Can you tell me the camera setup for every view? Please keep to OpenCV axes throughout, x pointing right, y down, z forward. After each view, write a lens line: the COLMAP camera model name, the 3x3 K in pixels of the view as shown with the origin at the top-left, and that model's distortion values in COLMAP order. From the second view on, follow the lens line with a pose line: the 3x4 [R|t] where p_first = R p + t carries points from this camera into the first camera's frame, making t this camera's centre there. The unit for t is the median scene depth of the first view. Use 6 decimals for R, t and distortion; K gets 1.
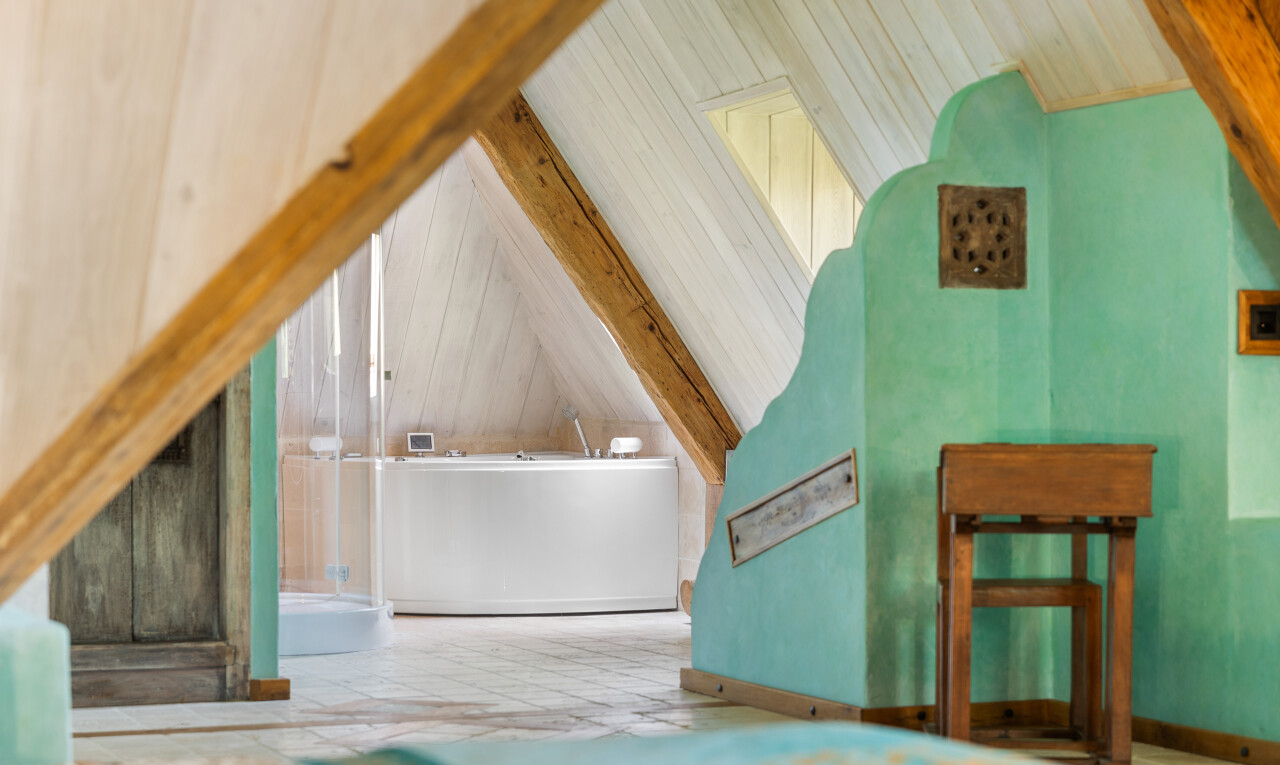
lens RADIAL K [[2583.9, 0, 639.5], [0, 2583.9, 383.5], [0, 0, 1]] dist [-0.028728, 0.000000]
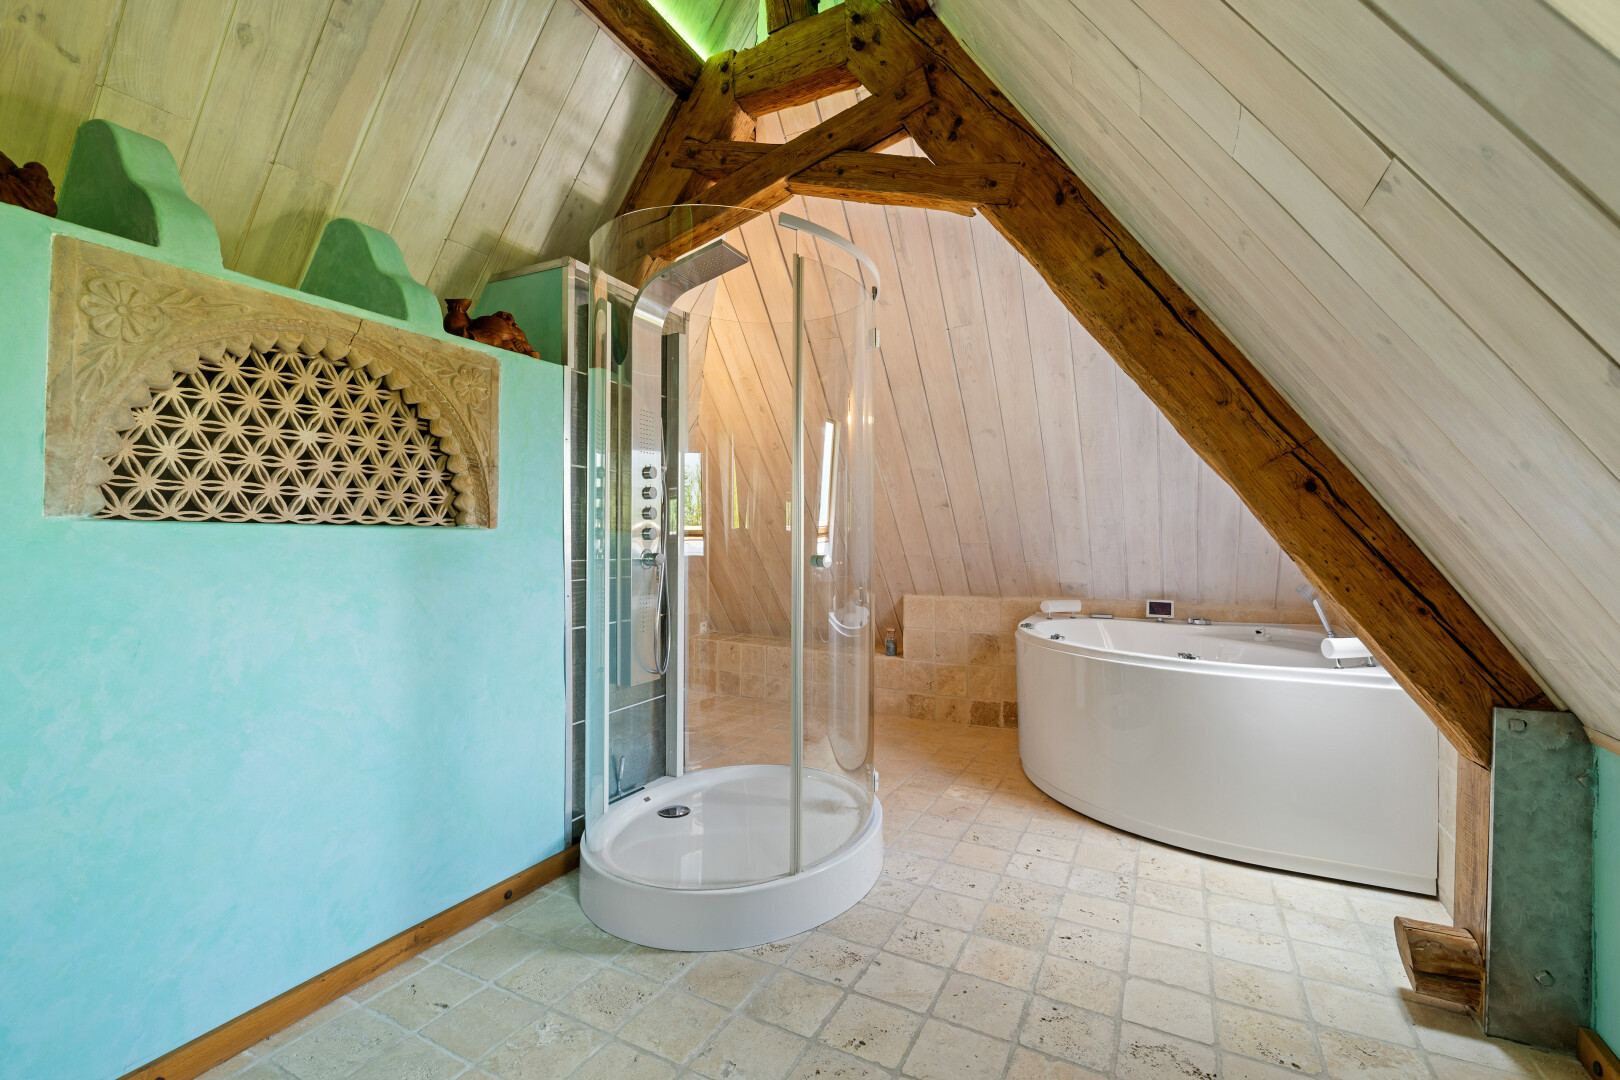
lens RADIAL K [[688.6, 0, 816.7], [0, 688.6, 528.3], [0, 0, 1]] dist [-0.001301, -0.000523]
pose [[0.657390, -0.008529, -0.753502, 0.049902], [-0.001286, 0.999922, -0.012440, -0.009681], [0.753549, 0.009147, 0.657328, 0.813168]]
